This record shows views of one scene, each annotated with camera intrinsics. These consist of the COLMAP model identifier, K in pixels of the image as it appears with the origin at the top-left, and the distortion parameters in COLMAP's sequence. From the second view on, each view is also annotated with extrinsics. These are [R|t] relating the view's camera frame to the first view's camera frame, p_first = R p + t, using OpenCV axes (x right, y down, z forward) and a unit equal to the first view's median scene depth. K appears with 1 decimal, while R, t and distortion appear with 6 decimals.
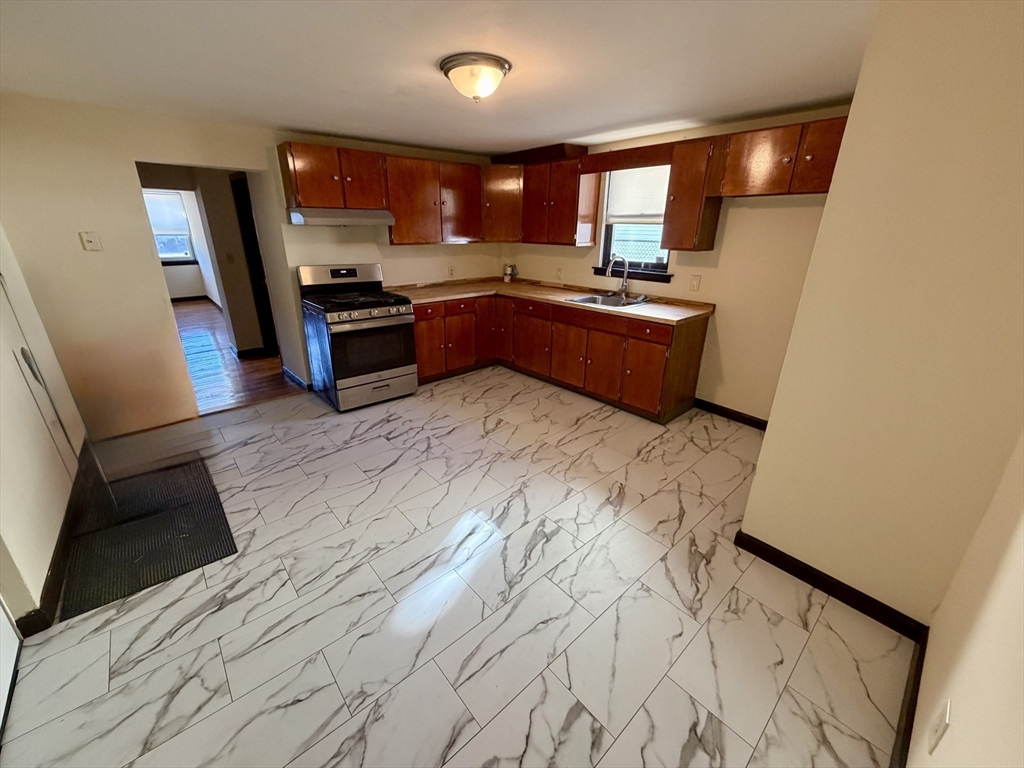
lens RADIAL K [[413.0, 0, 510.0], [0, 413.0, 384.2], [0, 0, 1]] dist [0.000963, 0.000317]
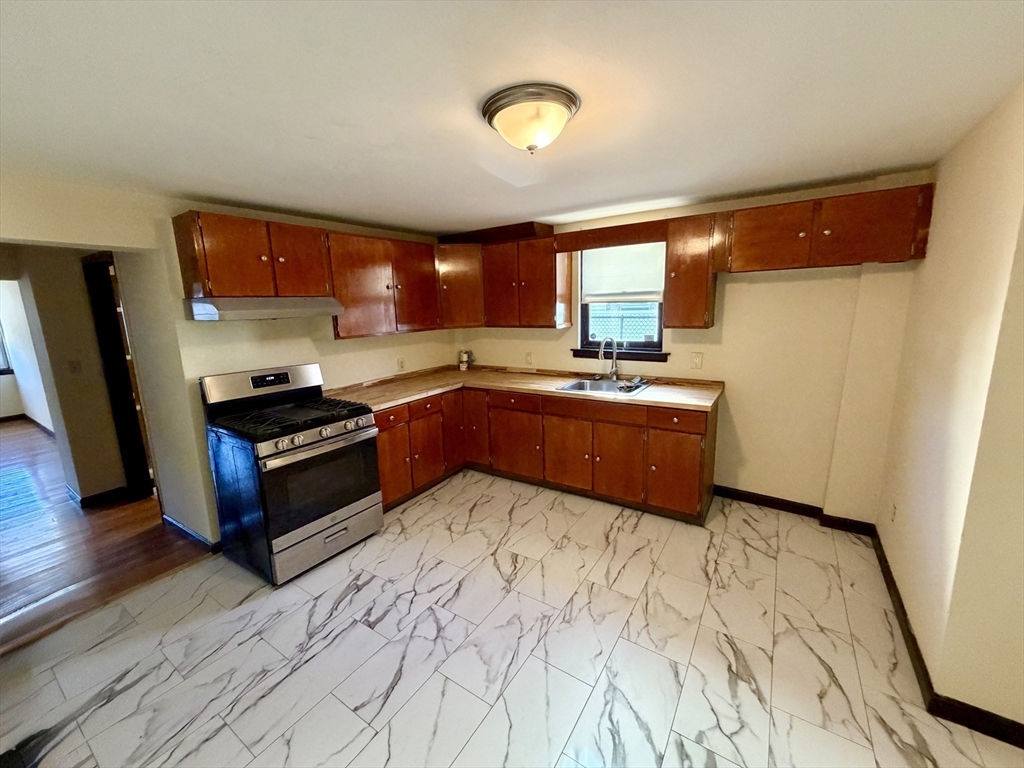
lens RADIAL K [[413.0, 0, 512.1], [0, 413.0, 382.3], [0, 0, 1]] dist [0.000963, 0.000317]
pose [[0.965135, -0.082973, 0.248253, -0.177189], [0.126340, 0.978303, -0.164196, -0.092950], [-0.229243, 0.189836, 0.954678, 0.209065]]
